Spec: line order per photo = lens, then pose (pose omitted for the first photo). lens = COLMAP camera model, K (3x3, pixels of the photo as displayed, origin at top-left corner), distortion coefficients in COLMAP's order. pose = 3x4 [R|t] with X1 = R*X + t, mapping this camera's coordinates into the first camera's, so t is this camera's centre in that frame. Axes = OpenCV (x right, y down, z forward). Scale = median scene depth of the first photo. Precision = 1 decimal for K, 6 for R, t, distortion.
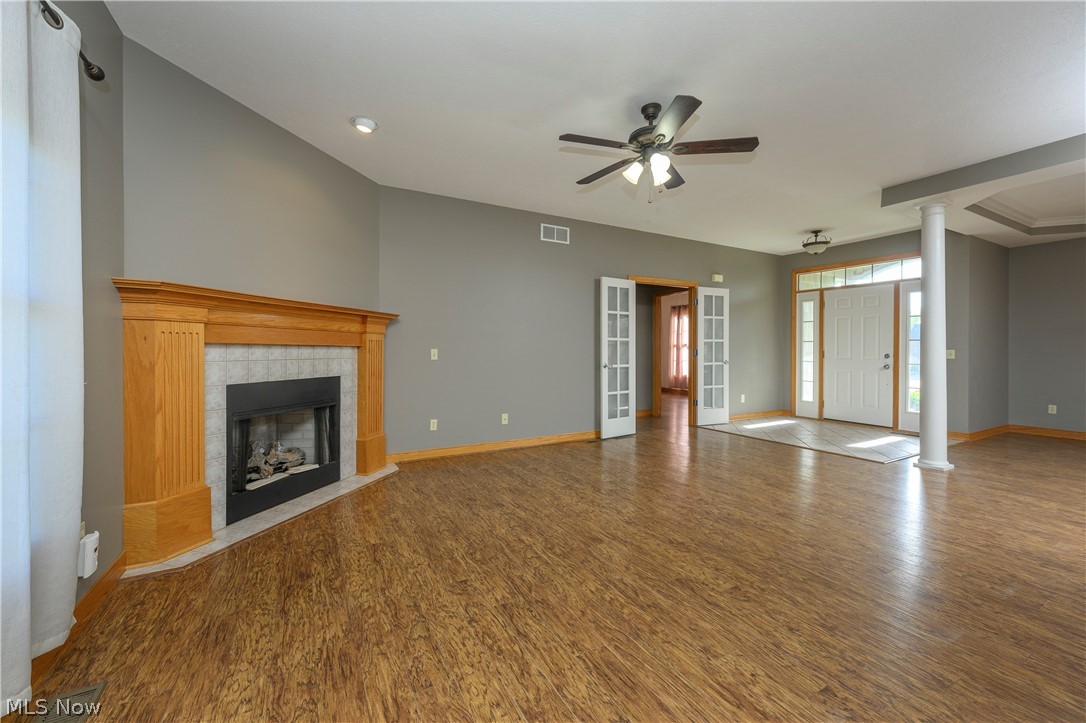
lens RADIAL K [[432.8, 0, 539.0], [0, 432.8, 356.7], [0, 0, 1]] dist [-0.000160, -0.000028]
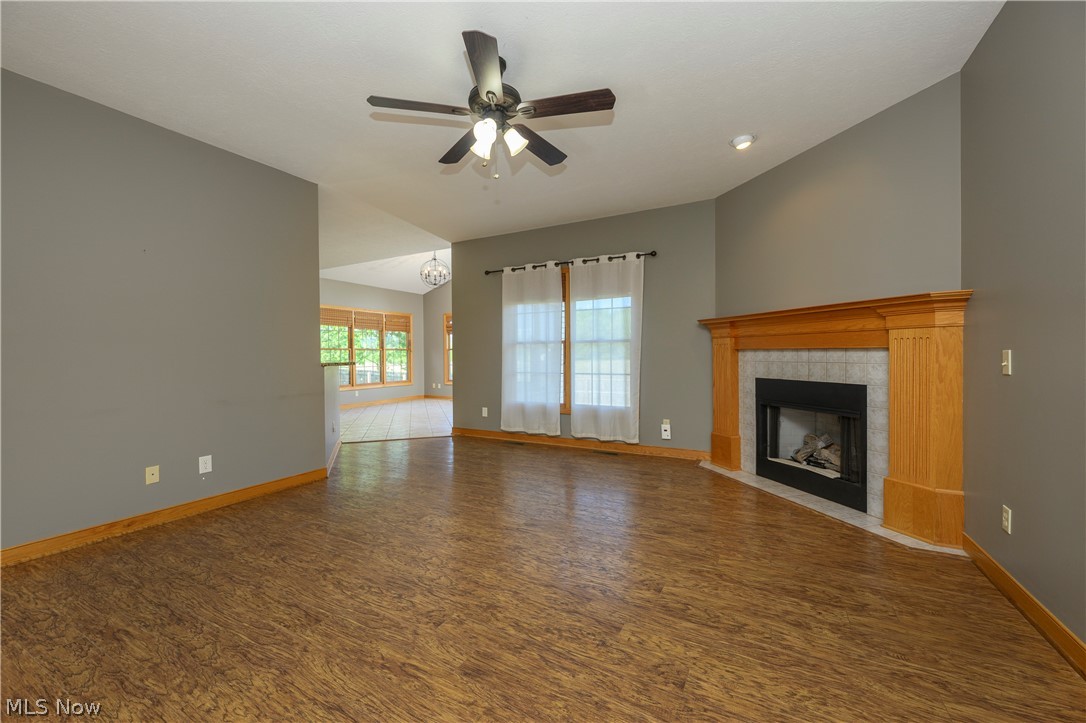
lens RADIAL K [[432.8, 0, 539.0], [0, 432.8, 356.7], [0, 0, 1]] dist [-0.000160, -0.000028]
pose [[-0.846538, 0.010939, -0.532215, 0.593081], [0.000429, 0.999803, 0.019867, -0.030017], [0.532328, 0.016590, -0.846376, 1.635958]]
